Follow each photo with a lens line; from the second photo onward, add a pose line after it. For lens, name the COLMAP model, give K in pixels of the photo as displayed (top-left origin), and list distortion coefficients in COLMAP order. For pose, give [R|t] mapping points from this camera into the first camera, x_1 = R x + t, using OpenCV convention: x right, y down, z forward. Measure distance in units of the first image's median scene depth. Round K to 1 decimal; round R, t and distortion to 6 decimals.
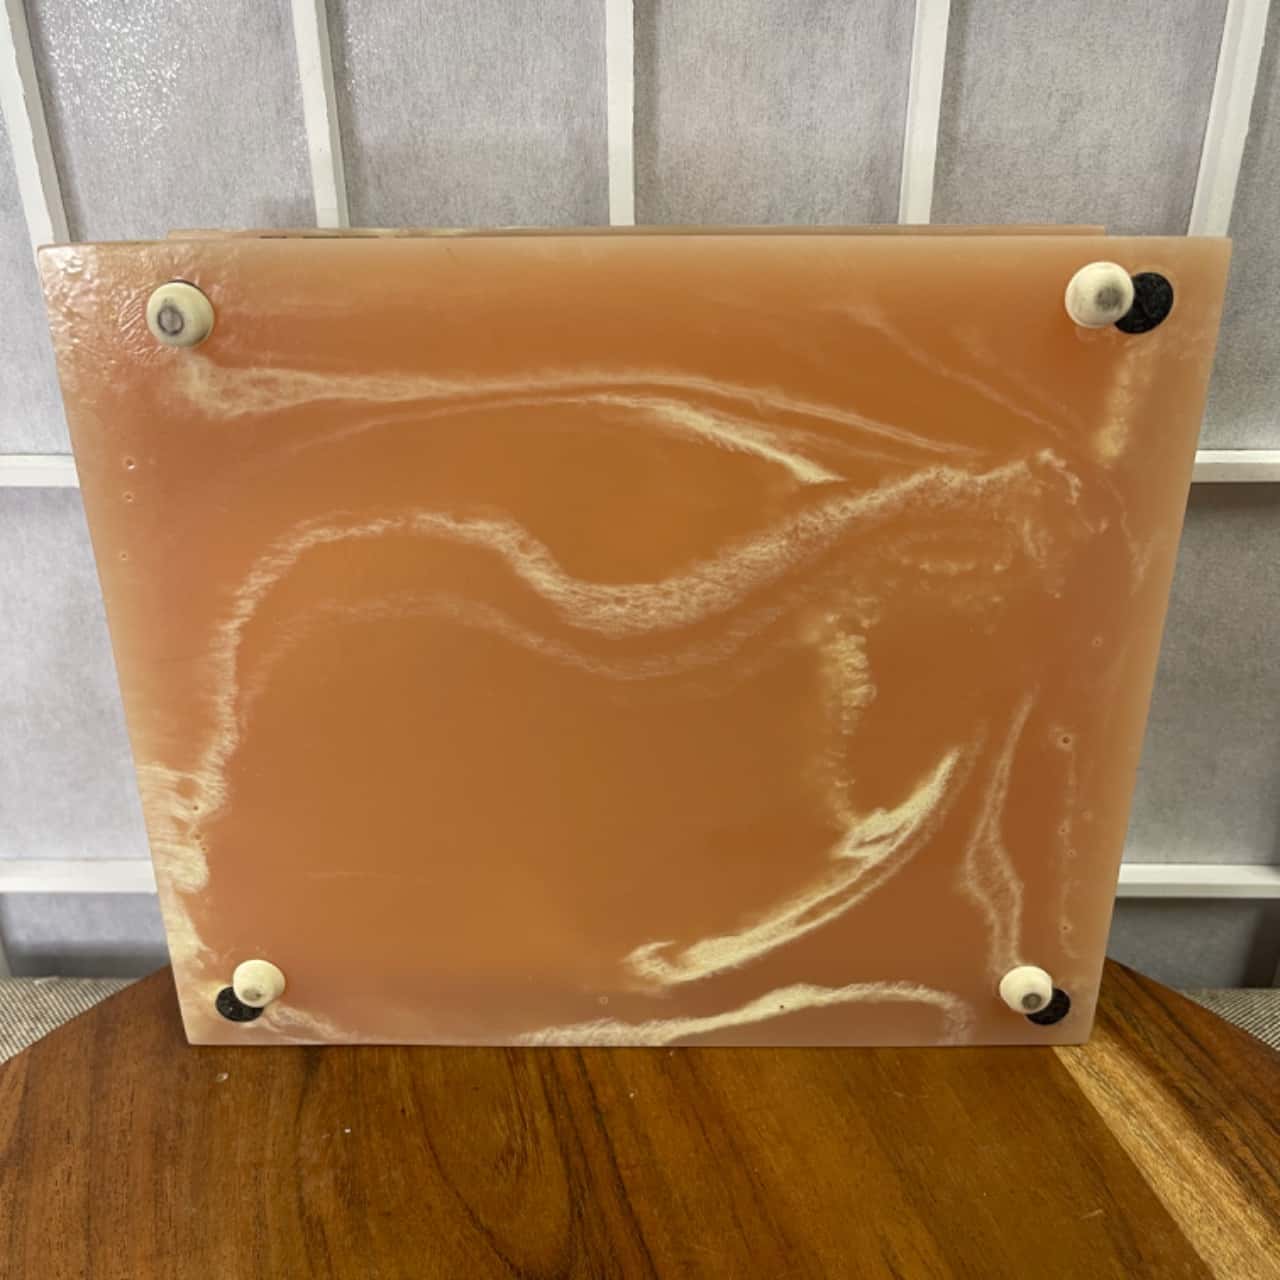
lens RADIAL K [[1333.0, 0, 659.2], [0, 1333.0, 654.4], [0, 0, 1]] dist [-0.003218, 0.000000]
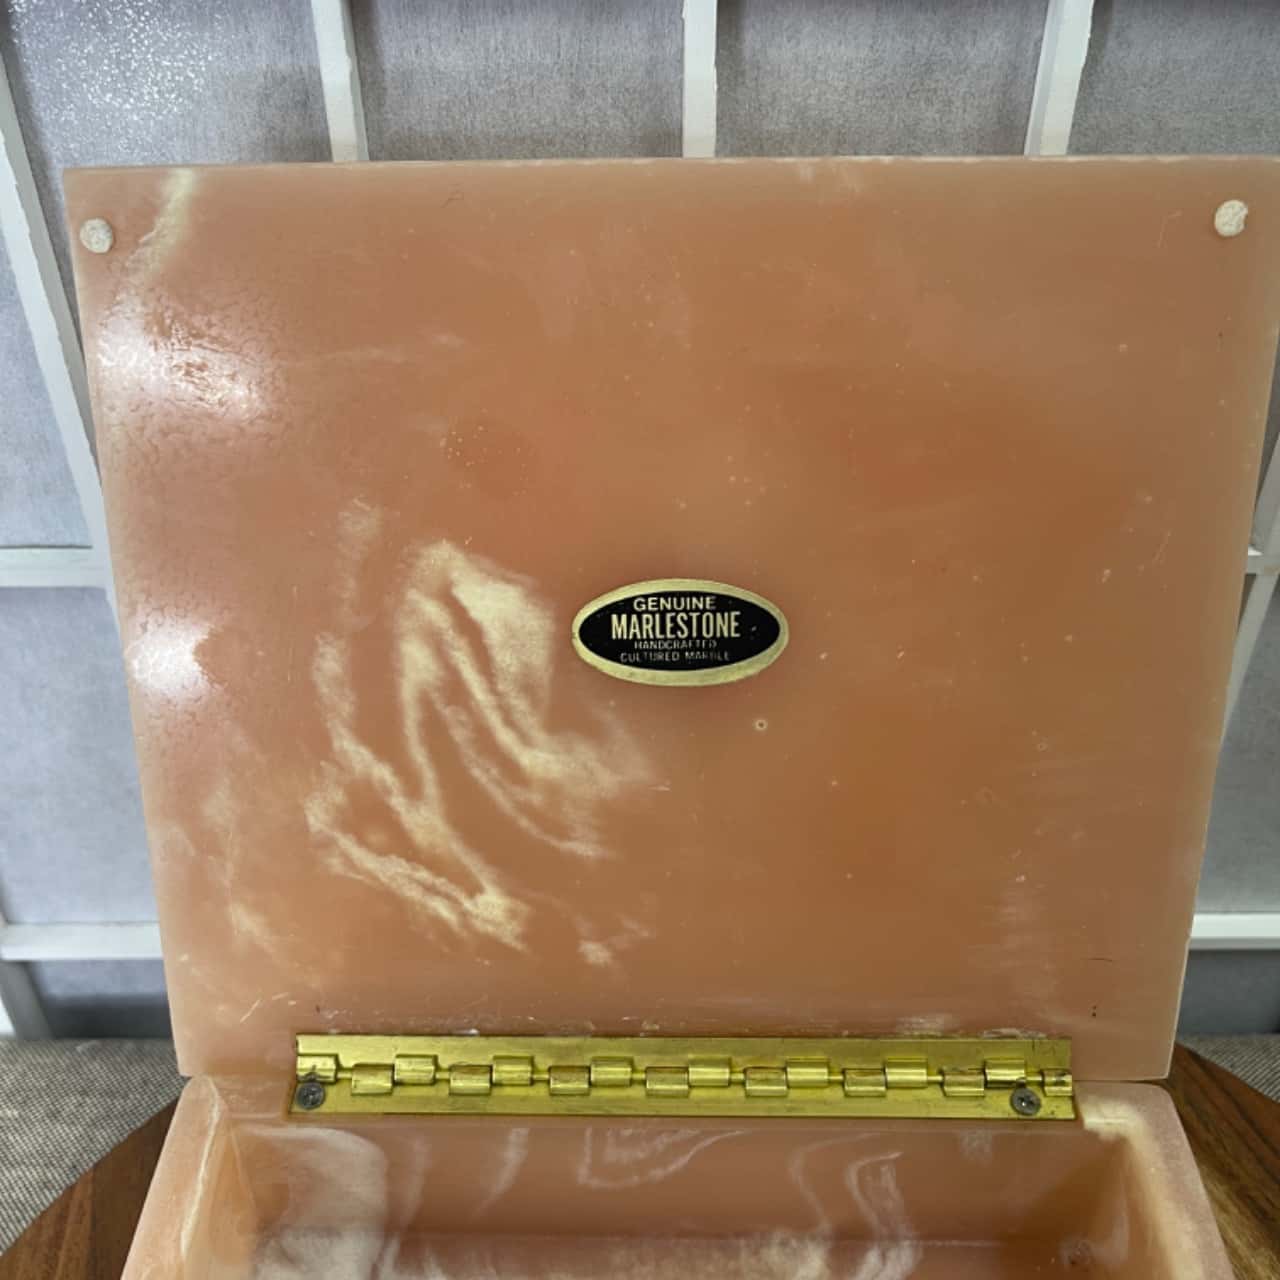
lens RADIAL K [[1333.0, 0, 642.0], [0, 1333.0, 635.2], [0, 0, 1]] dist [-0.003218, 0.000000]
pose [[0.999744, -0.011516, 0.019481, -0.086416], [0.008501, 0.988905, 0.148308, -0.252170], [-0.020973, -0.148105, 0.988749, 0.082857]]
